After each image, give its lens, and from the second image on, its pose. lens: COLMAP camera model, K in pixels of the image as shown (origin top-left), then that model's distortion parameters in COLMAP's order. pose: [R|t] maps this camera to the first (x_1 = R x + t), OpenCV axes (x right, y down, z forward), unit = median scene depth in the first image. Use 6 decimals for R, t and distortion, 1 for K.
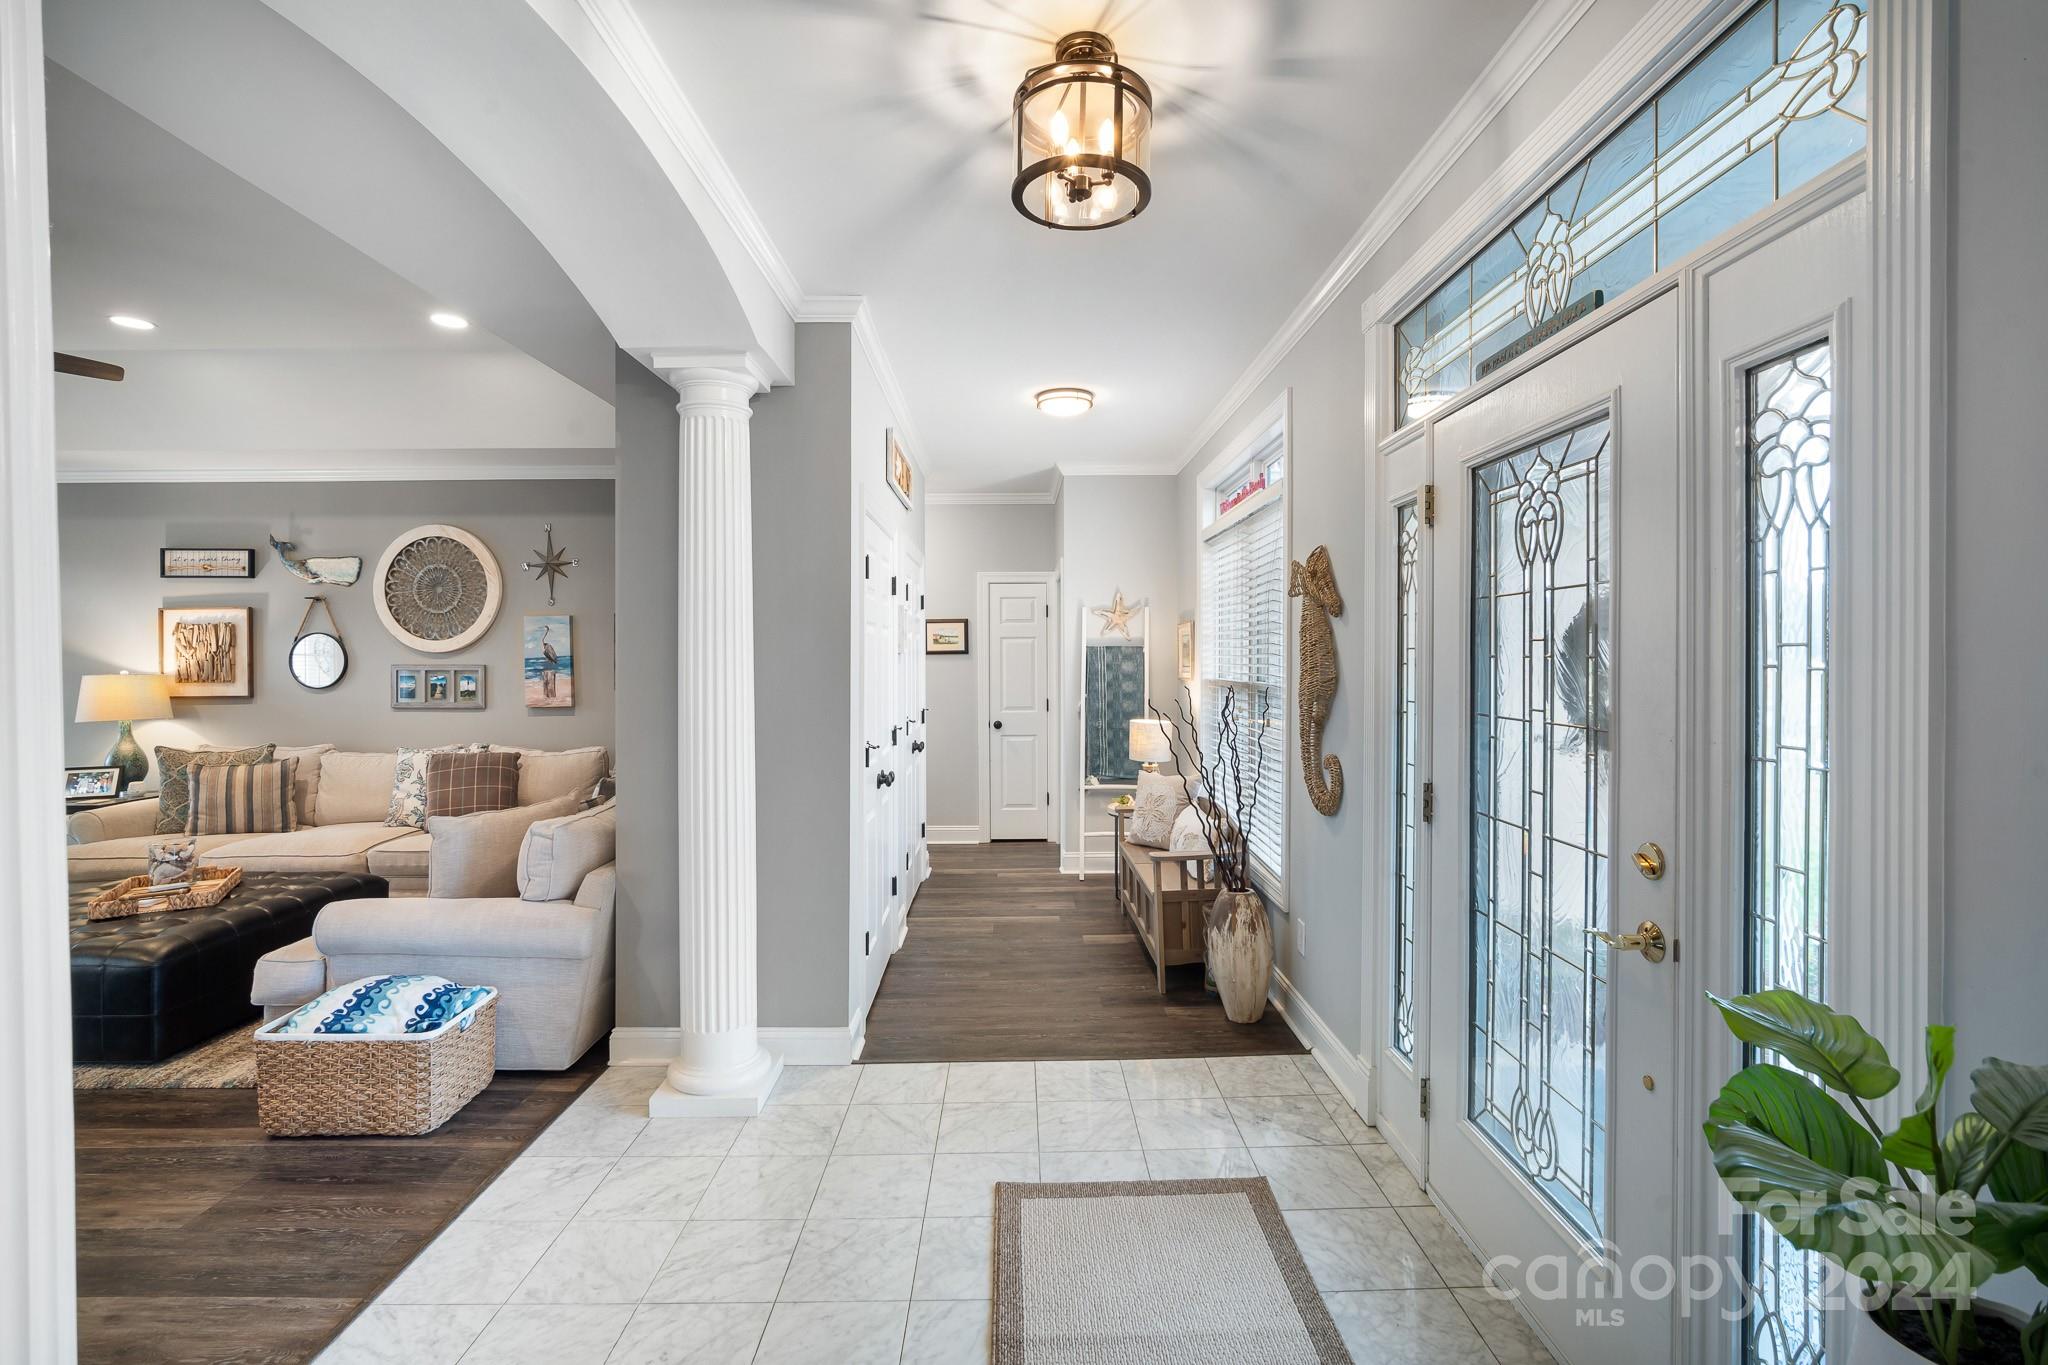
lens RADIAL K [[910.5, 0, 1022.1], [0, 910.5, 661.4], [0, 0, 1]] dist [-0.010314, 0.001688]
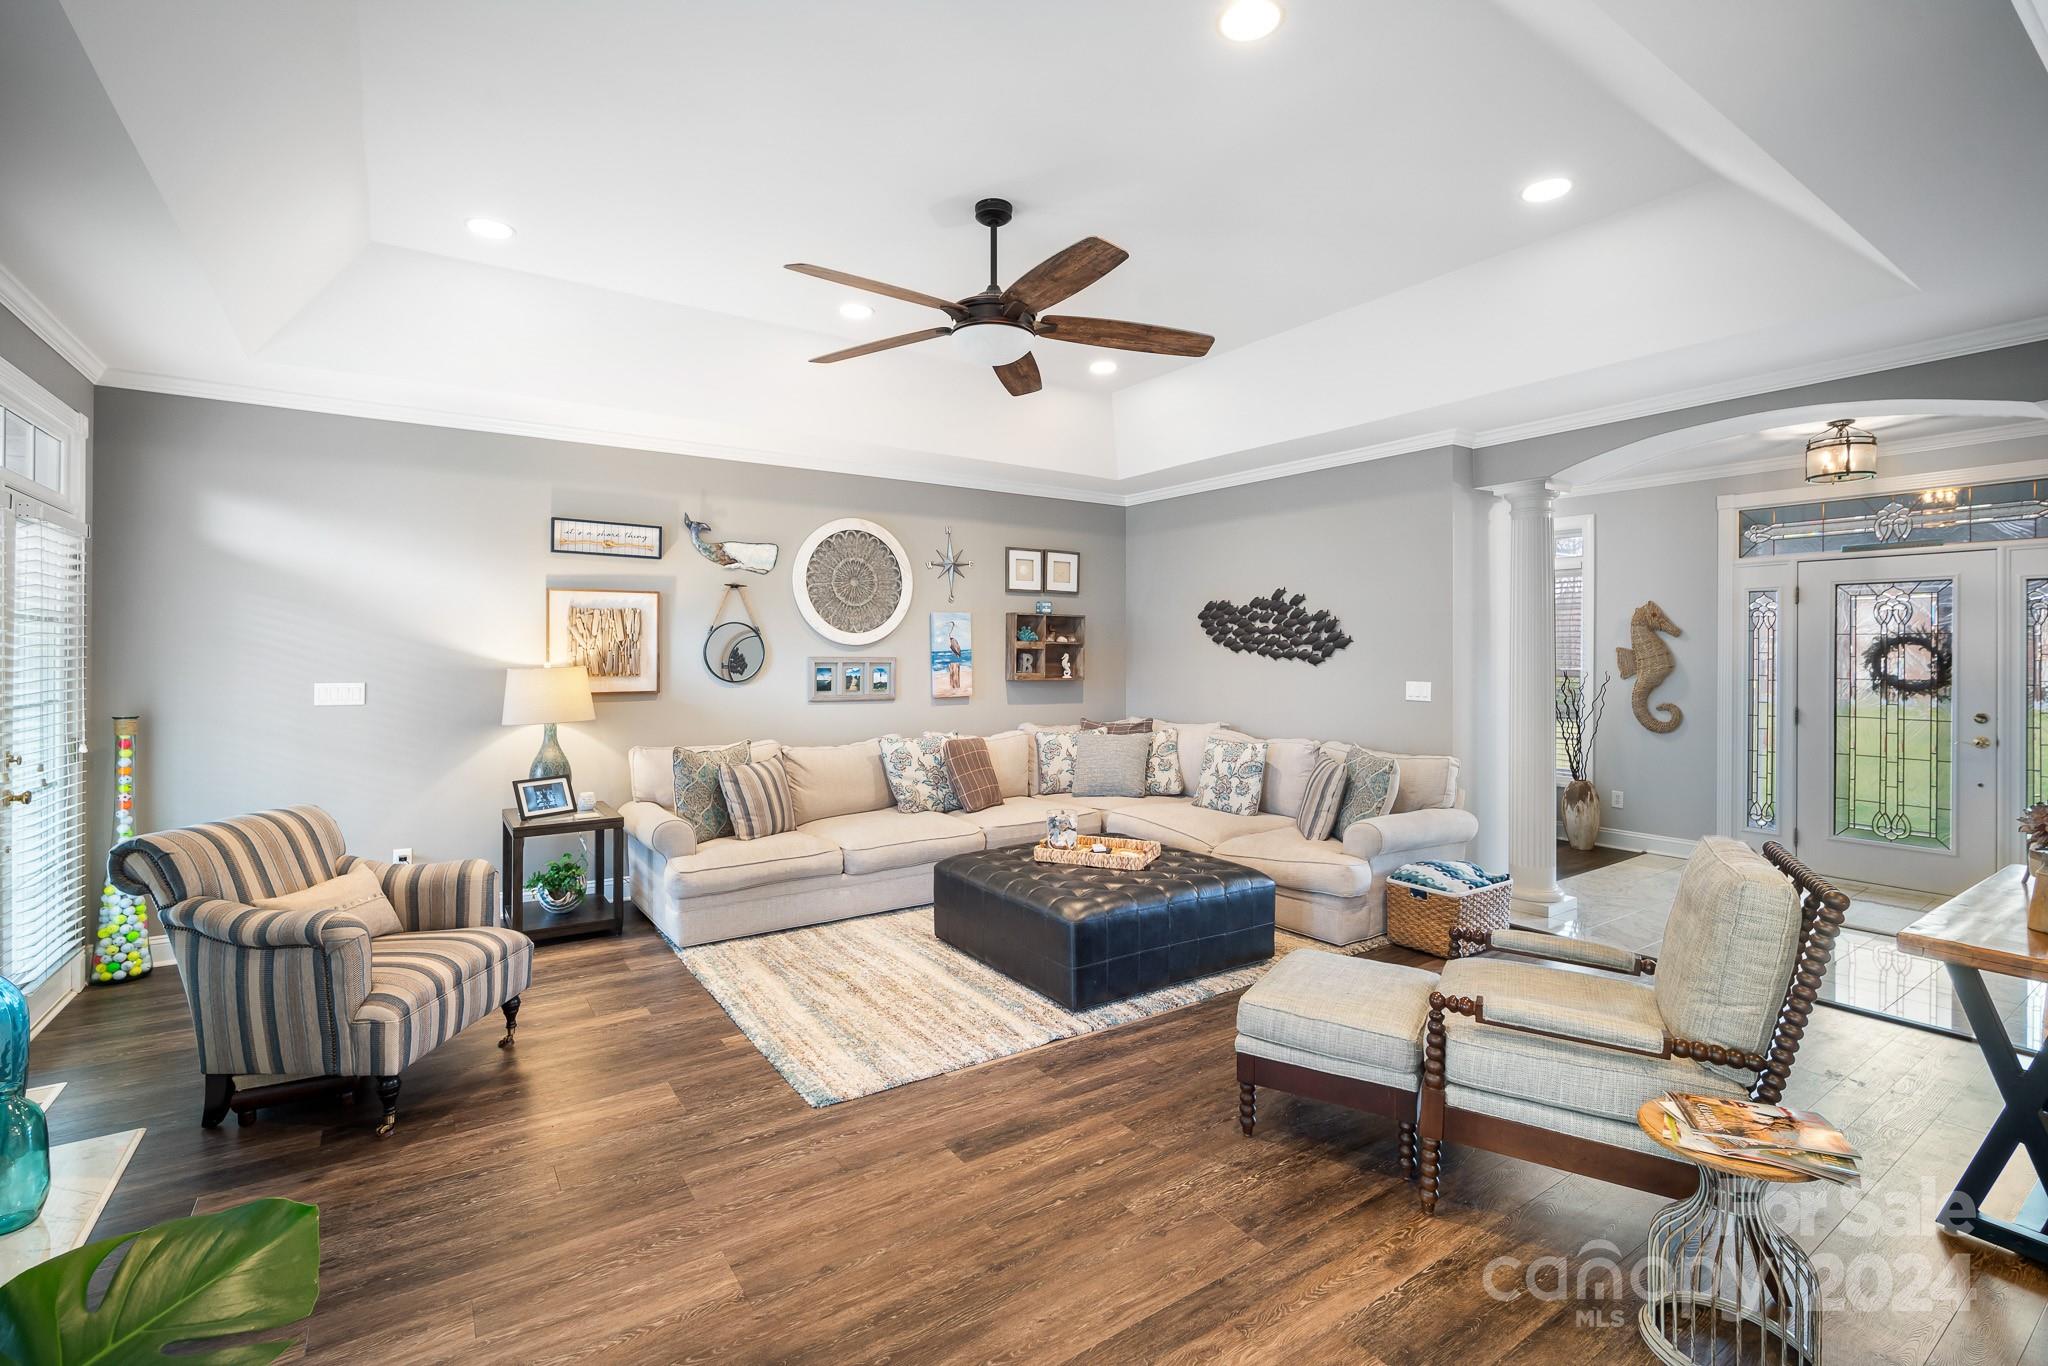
lens RADIAL K [[916.1, 0, 1023.3], [0, 916.1, 651.5], [0, 0, 1]] dist [-0.008794, 0.000668]
pose [[0.828182, 0.007903, 0.560403, -1.123057], [-0.004223, 0.999960, -0.007862, 0.004924], [-0.560443, 0.004144, 0.828182, 0.053658]]
